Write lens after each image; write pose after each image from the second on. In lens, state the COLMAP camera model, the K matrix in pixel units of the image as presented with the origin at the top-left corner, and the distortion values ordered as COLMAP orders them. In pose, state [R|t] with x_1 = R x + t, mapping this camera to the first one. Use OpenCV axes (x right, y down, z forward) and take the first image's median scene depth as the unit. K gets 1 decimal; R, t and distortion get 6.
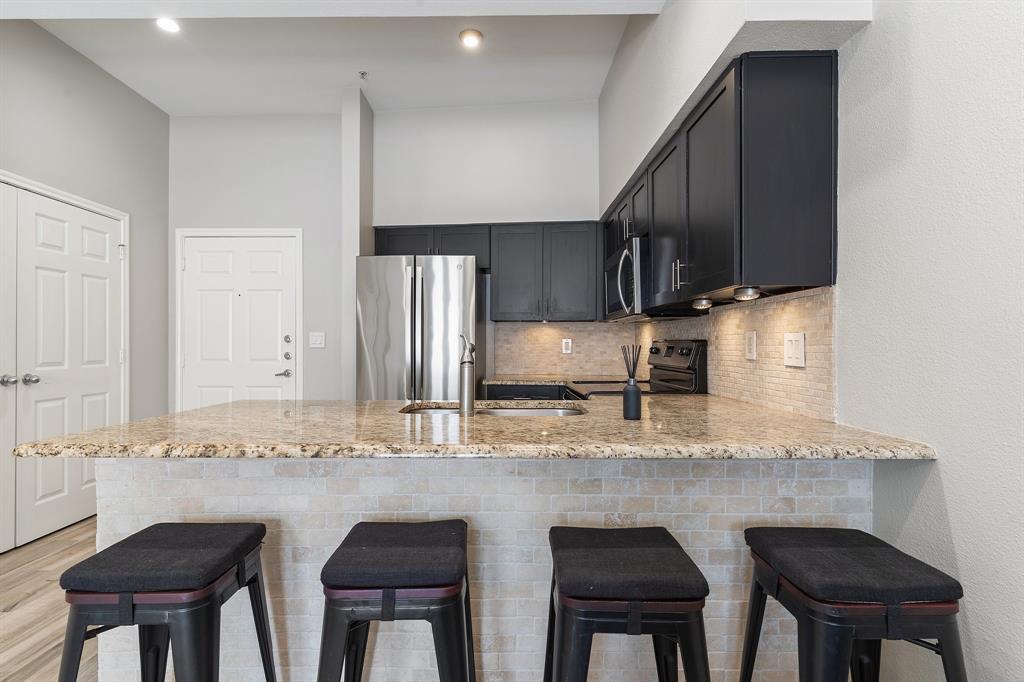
lens RADIAL K [[491.8, 0, 507.4], [0, 491.8, 344.9], [0, 0, 1]] dist [0.001136, -0.000106]
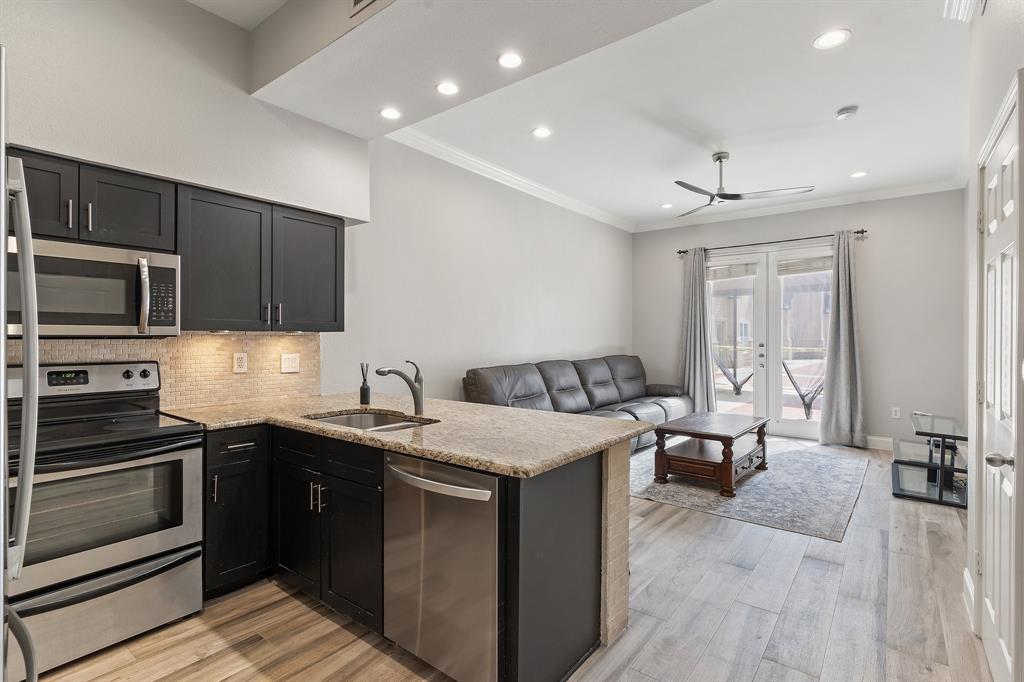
lens RADIAL K [[492.9, 0, 512.0], [0, 492.9, 341.0], [0, 0, 1]] dist [-0.001297, -0.000465]
pose [[-0.789788, -0.003954, 0.613367, -0.885694], [-0.001176, 0.999987, 0.004932, -0.061618], [-0.613379, 0.003174, -0.789782, 1.447210]]
